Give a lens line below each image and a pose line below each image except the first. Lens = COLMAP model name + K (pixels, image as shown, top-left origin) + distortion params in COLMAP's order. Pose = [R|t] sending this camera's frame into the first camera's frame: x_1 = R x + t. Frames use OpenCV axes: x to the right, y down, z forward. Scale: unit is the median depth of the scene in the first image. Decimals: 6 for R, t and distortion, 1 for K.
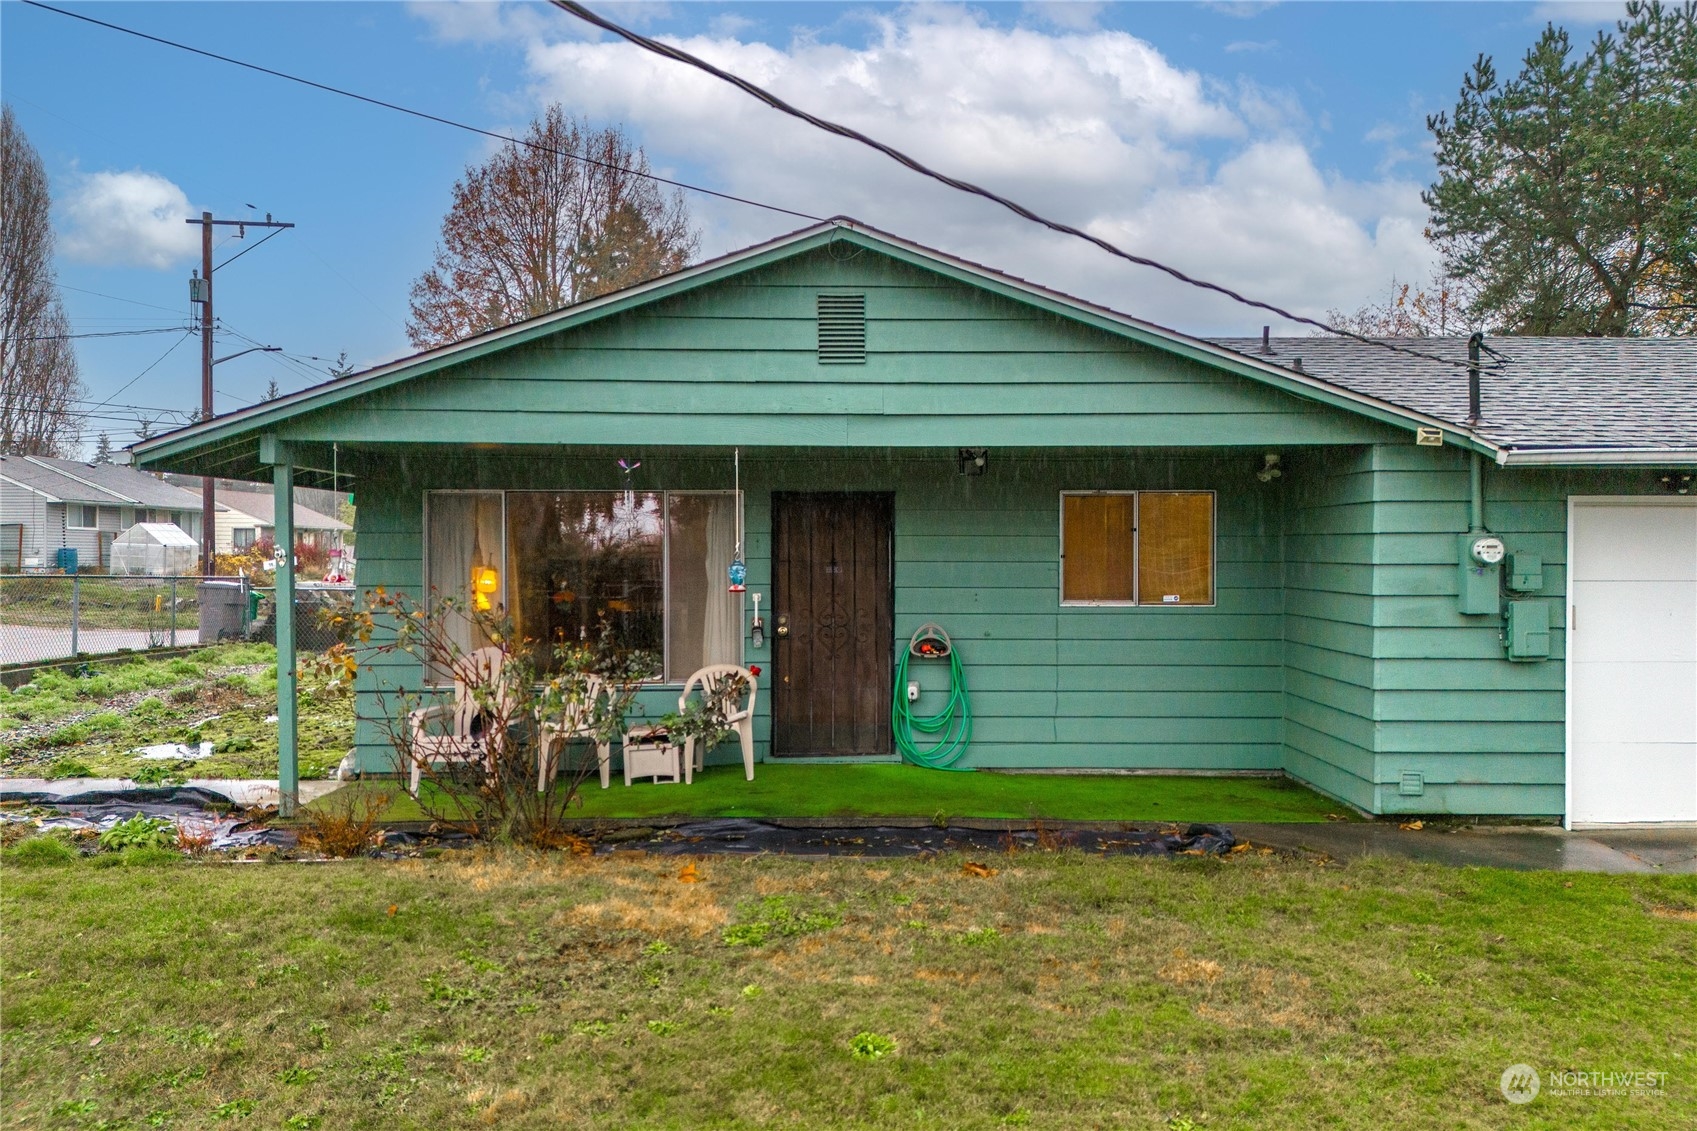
lens RADIAL K [[1232.2, 0, 848.5], [0, 1232.2, 565.5], [0, 0, 1]] dist [0.110866, -0.113332]
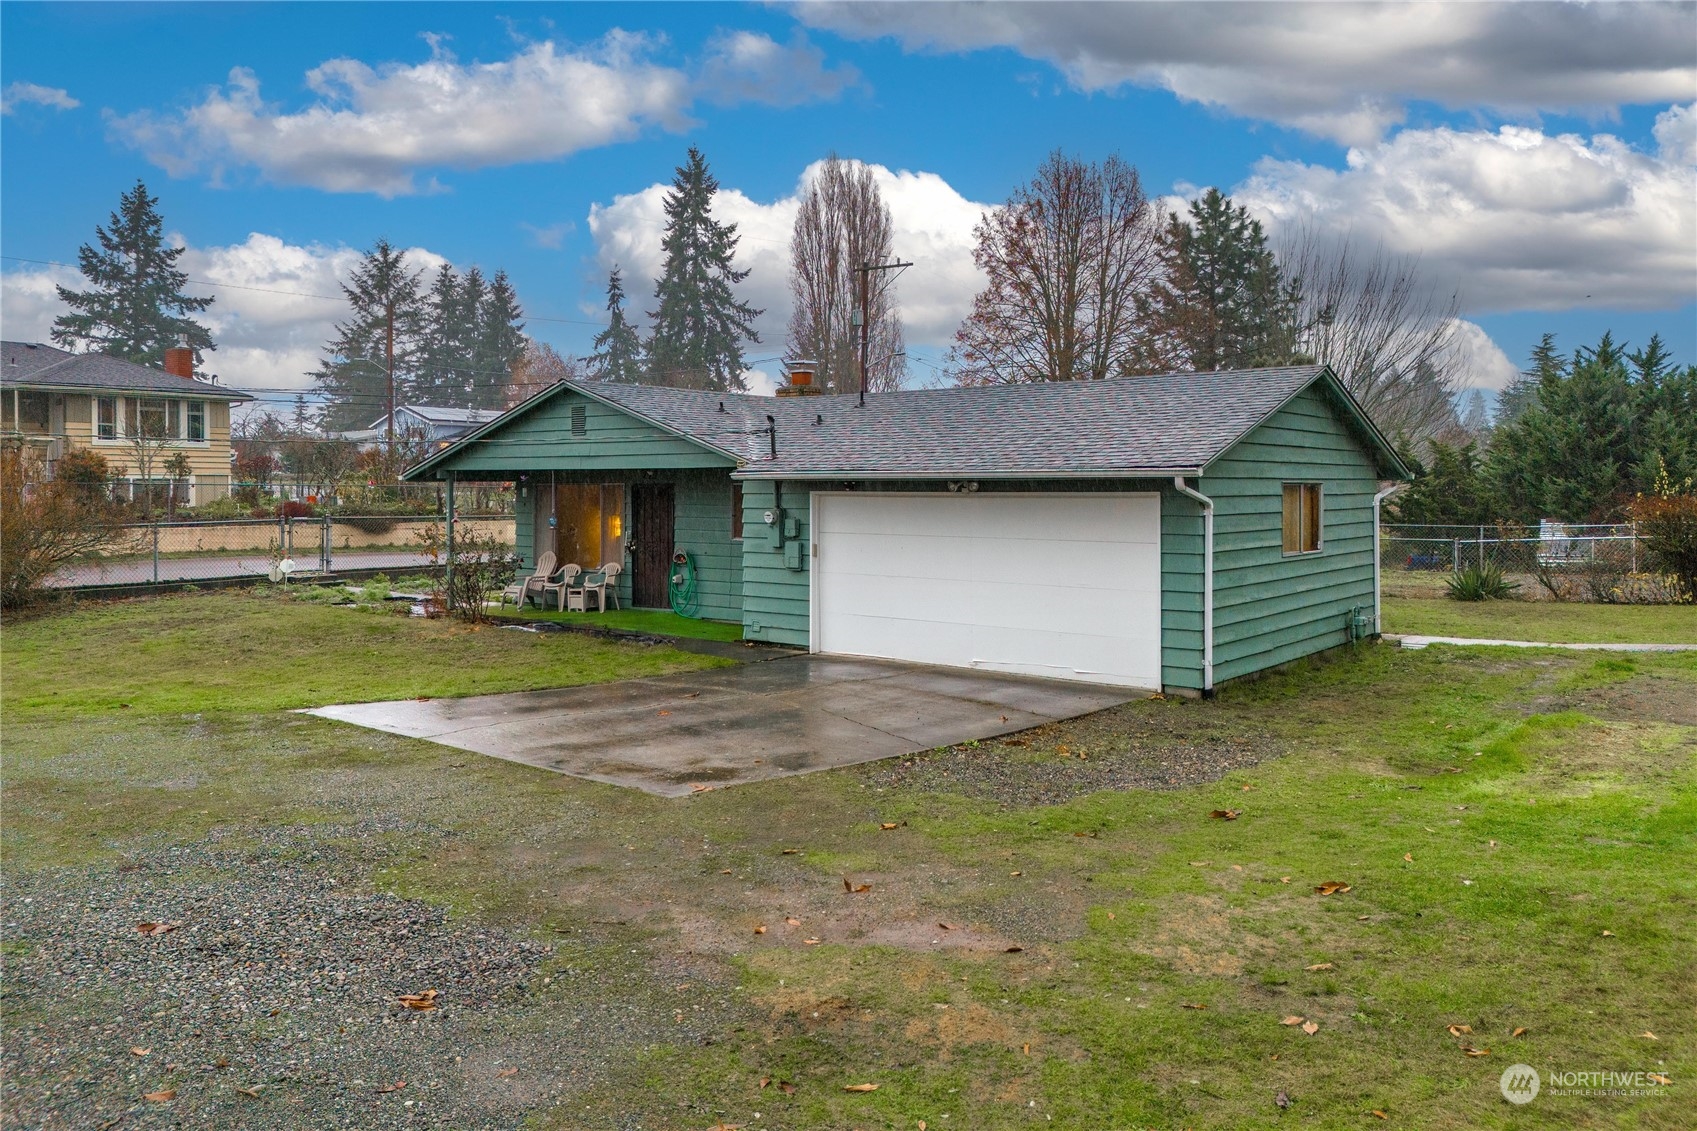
lens RADIAL K [[1235.0, 0, 850.5], [0, 1235.0, 493.8], [0, 0, 1]] dist [0.083094, -0.077361]
pose [[0.773872, 0.004137, -0.633329, 1.612196], [-0.009344, 0.999944, -0.004885, -0.035330], [0.633273, 0.009699, 0.773868, -0.442447]]
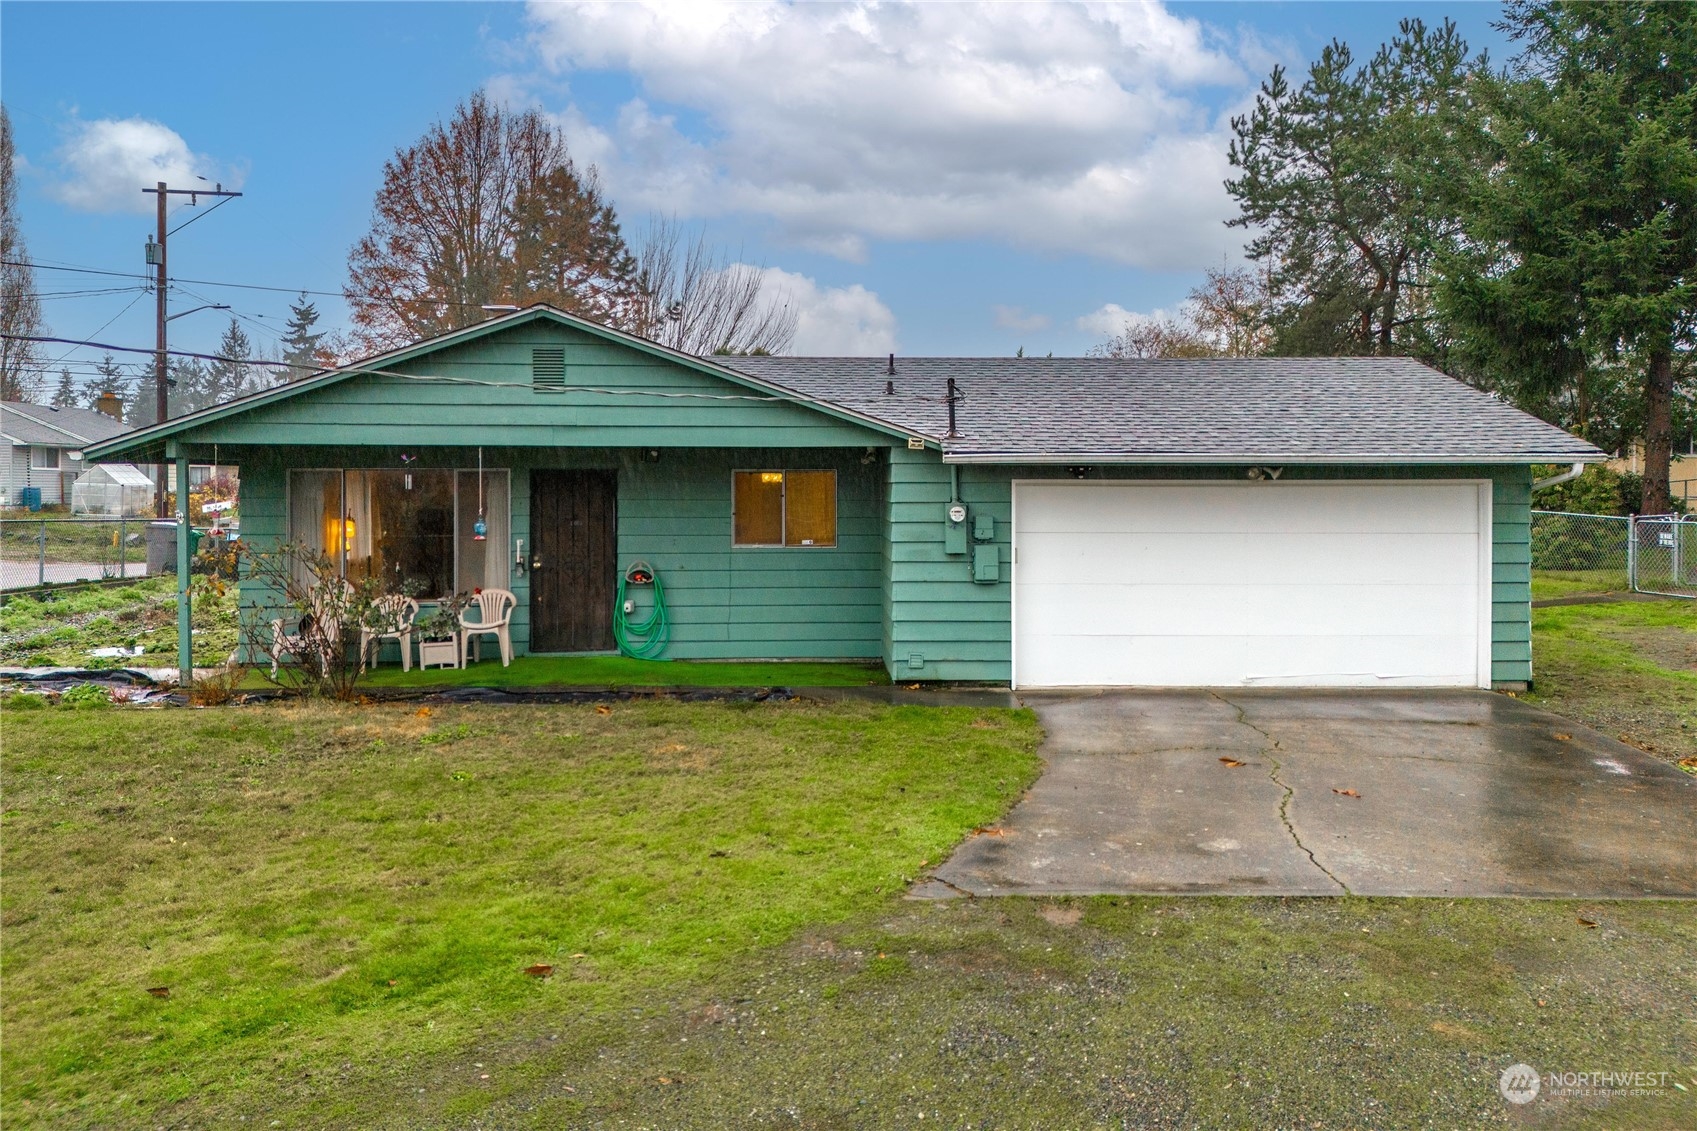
lens RADIAL K [[1235.0, 0, 850.5], [0, 1235.0, 493.8], [0, 0, 1]] dist [0.083094, -0.077361]
pose [[0.999714, 0.000739, 0.023896, 0.279092], [-0.000676, 0.999996, -0.002661, -0.027578], [-0.023898, 0.002644, 0.999711, -0.470504]]
